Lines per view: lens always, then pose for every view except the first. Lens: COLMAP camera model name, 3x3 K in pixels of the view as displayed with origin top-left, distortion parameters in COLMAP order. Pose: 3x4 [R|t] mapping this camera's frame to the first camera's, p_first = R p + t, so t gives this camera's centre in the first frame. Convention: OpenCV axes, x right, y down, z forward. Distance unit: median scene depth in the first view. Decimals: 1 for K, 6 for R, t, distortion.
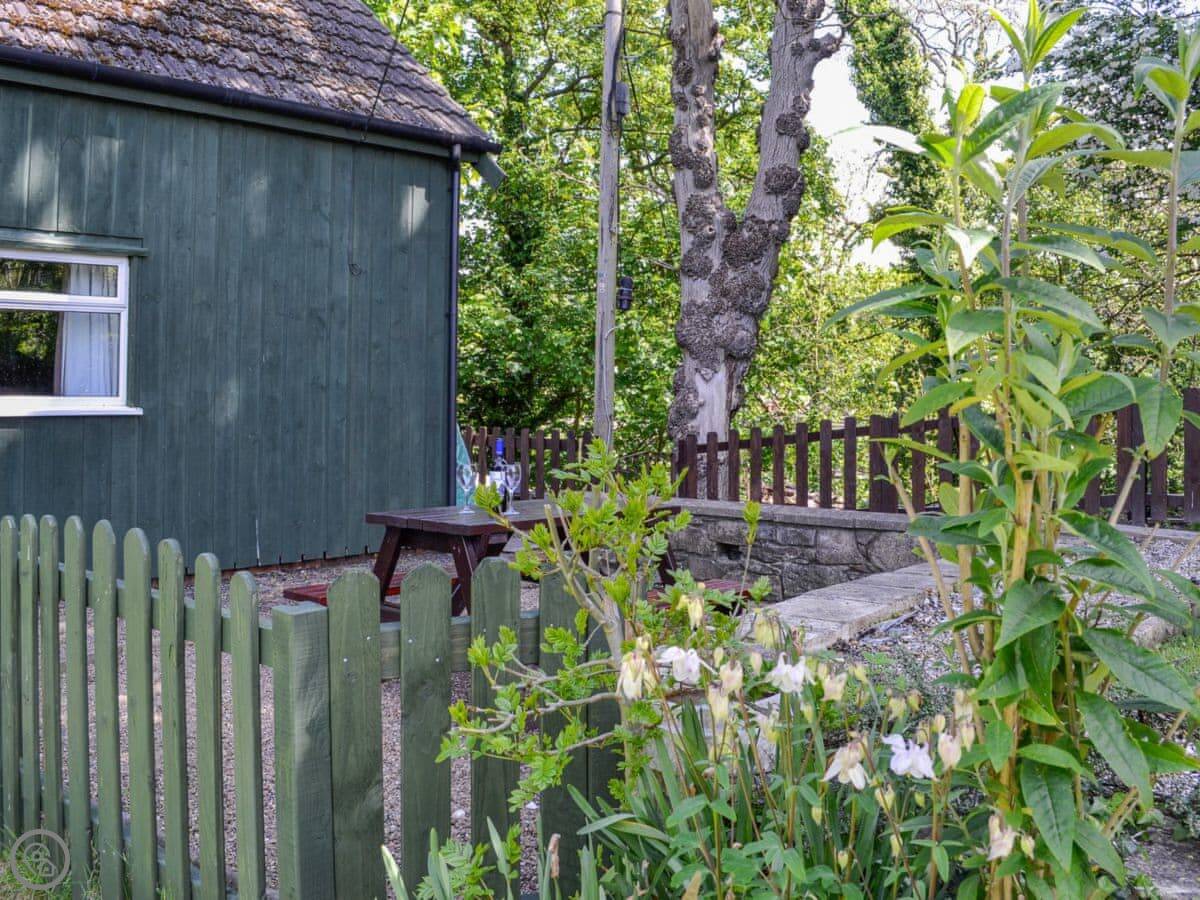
lens RADIAL K [[1111.9, 0, 600.0], [0, 1111.9, 450.0], [0, 0, 1]] dist [-0.061538, -0.069109]
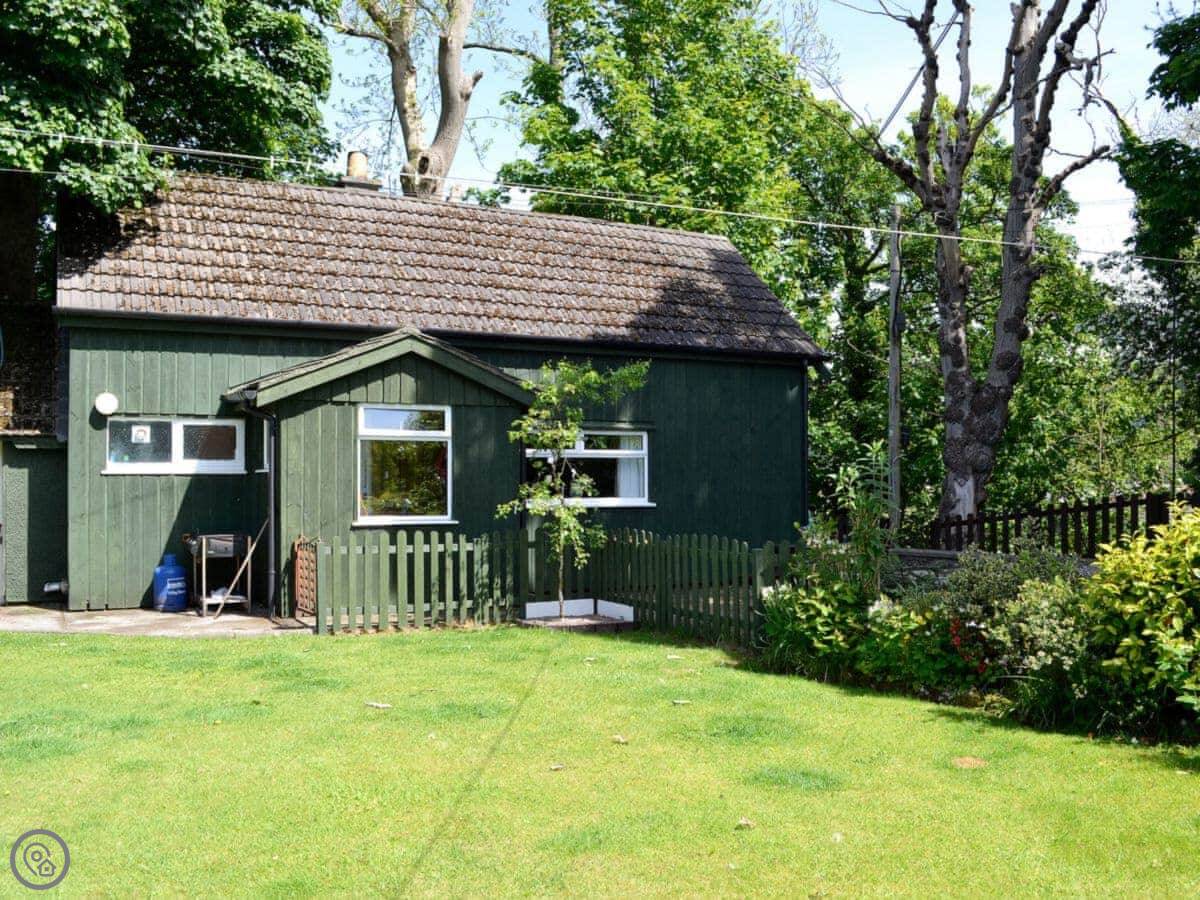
lens RADIAL K [[1111.9, 0, 600.0], [0, 1111.9, 450.0], [0, 0, 1]] dist [-0.061538, -0.069109]
pose [[0.945499, -0.025635, -0.324614, 0.172952], [-0.002611, 0.996267, -0.086282, 0.043717], [0.325614, 0.082427, 0.941903, -1.021970]]
